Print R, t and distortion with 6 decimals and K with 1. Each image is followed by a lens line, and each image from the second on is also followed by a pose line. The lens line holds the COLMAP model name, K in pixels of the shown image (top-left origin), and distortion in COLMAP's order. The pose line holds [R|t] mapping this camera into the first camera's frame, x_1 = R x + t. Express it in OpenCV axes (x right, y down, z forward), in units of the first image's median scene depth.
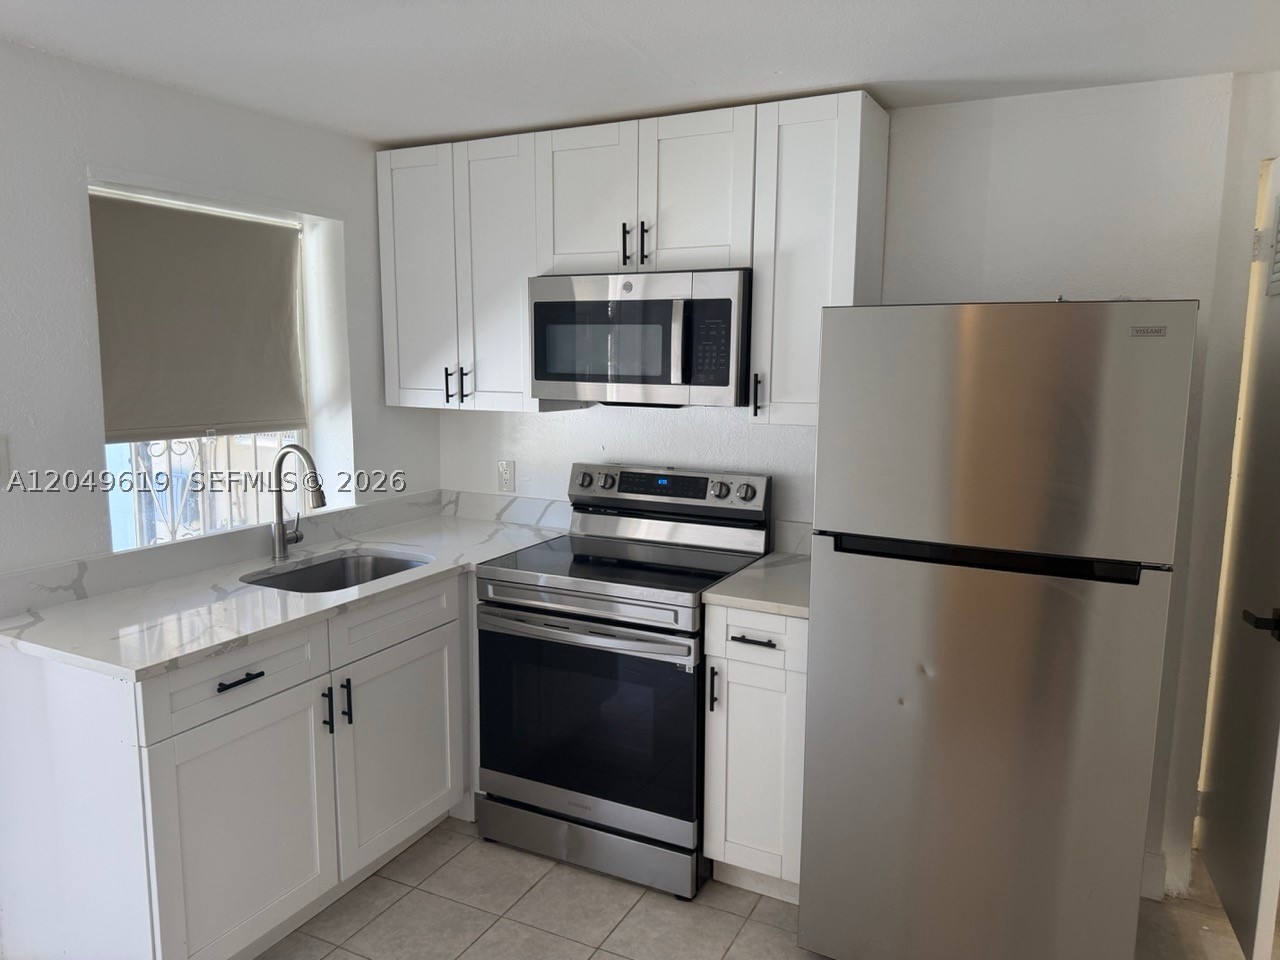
lens RADIAL K [[916.7, 0, 634.8], [0, 916.7, 481.6], [0, 0, 1]] dist [0.079383, -0.076385]
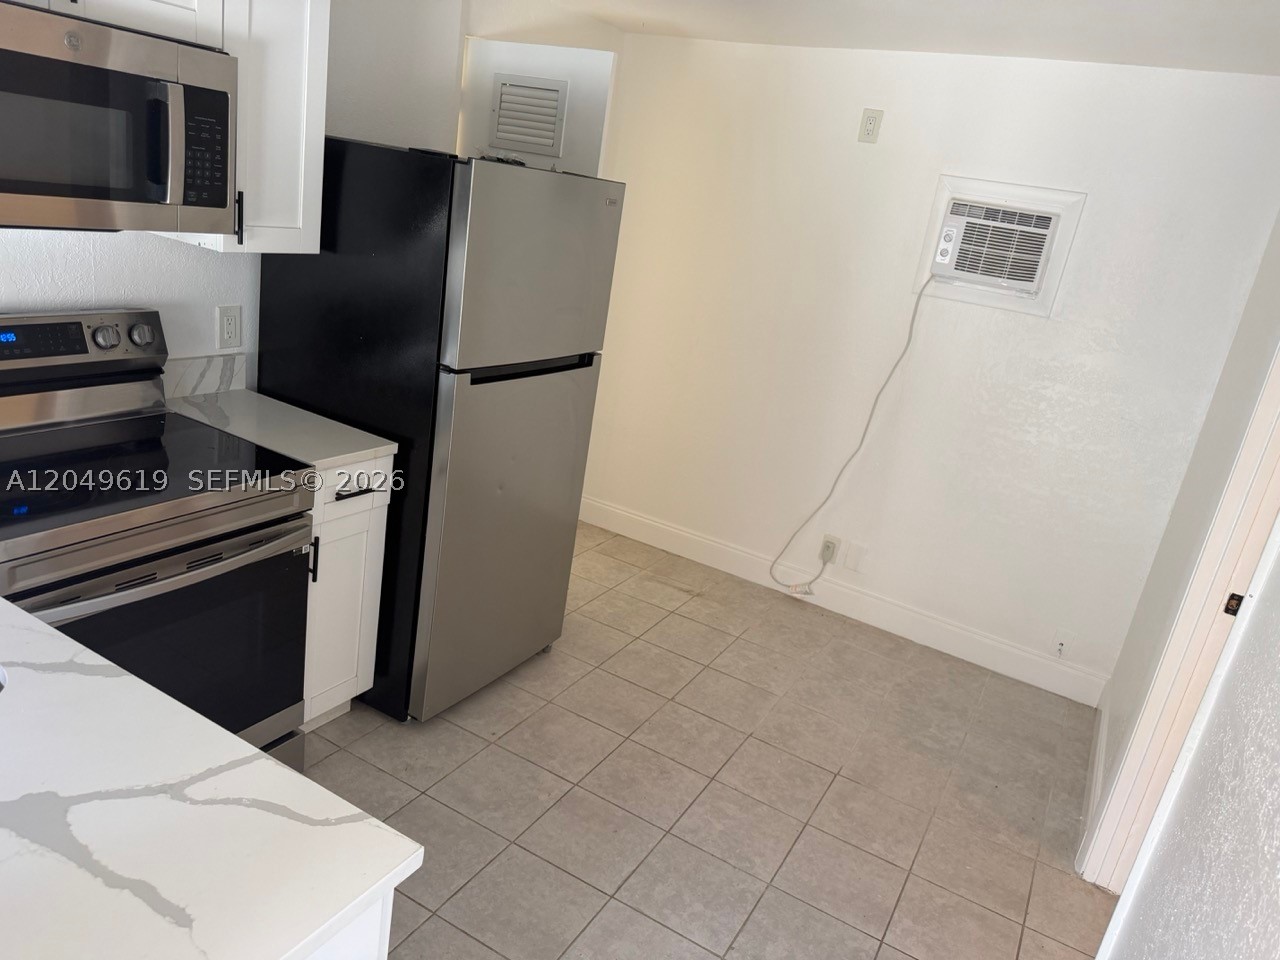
lens RADIAL K [[918.7, 0, 644.6], [0, 918.7, 490.8], [0, 0, 1]] dist [0.047522, -0.056771]
pose [[0.029082, -0.326532, 0.944739, -0.718984], [-0.020900, 0.944733, 0.327173, -0.142848], [-0.999358, -0.029260, 0.020651, 0.614871]]
